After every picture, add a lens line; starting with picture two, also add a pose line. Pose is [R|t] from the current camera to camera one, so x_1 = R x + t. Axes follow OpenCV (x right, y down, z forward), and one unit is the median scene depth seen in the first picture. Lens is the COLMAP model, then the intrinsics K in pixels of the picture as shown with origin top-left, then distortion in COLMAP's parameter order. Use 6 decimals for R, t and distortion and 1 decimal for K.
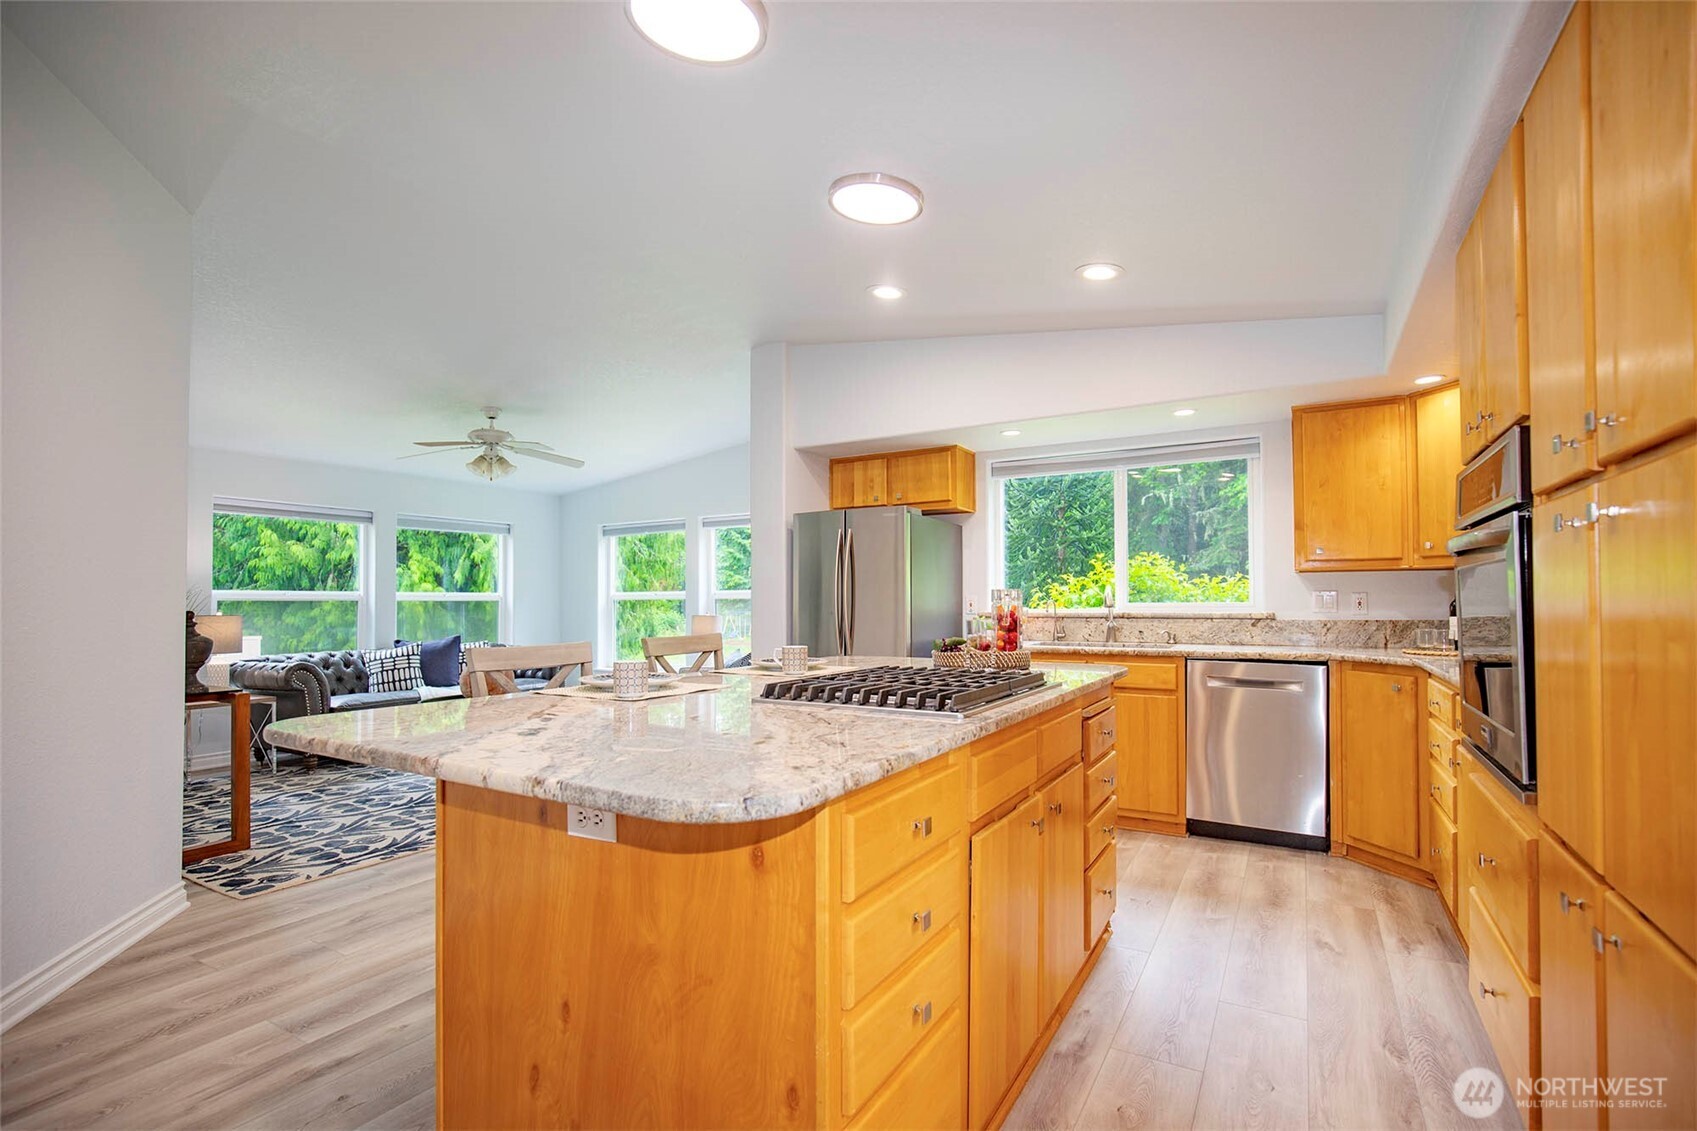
lens RADIAL K [[780.0, 0, 858.9], [0, 780.0, 579.2], [0, 0, 1]] dist [-0.030485, 0.002584]
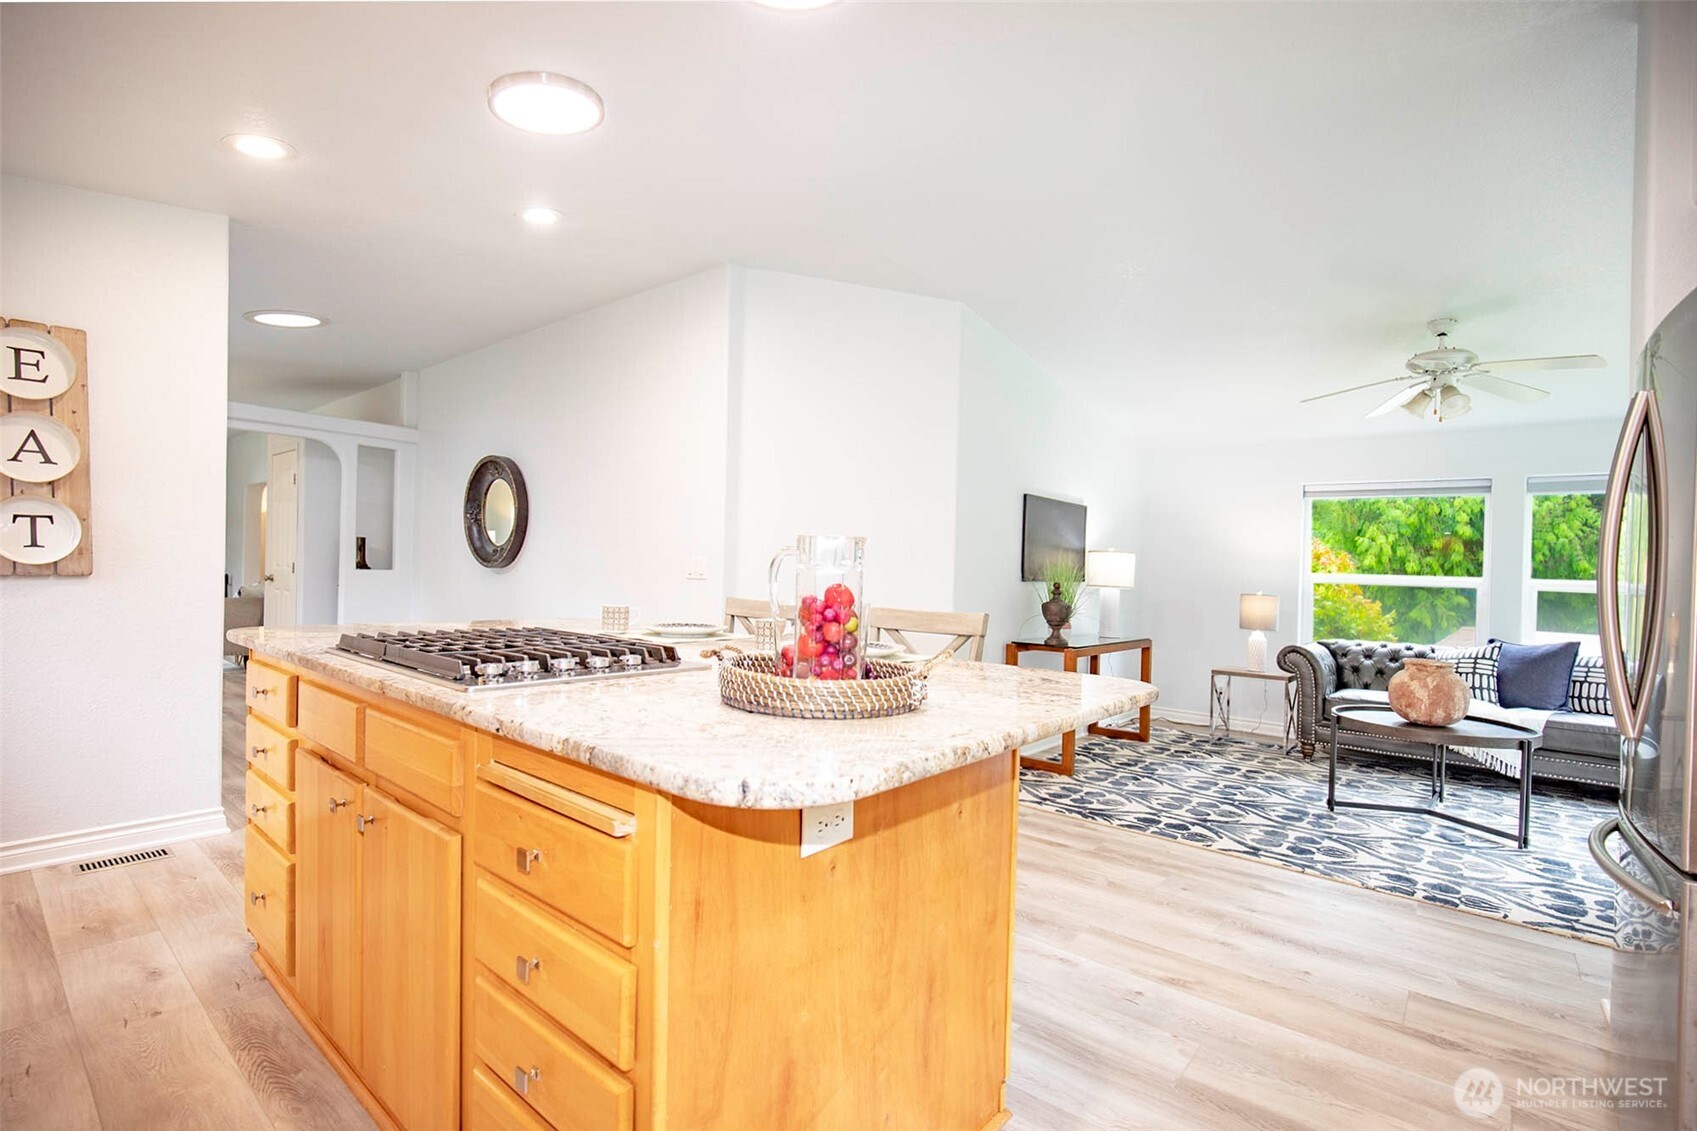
lens RADIAL K [[780.0, 0, 831.8], [0, 780.0, 566.4], [0, 0, 1]] dist [-0.030485, 0.002584]
pose [[-0.180866, -0.006679, -0.983485, 0.417962], [-0.007487, 0.999957, -0.005414, 0.021345], [0.983479, 0.006384, -0.180908, 0.709468]]
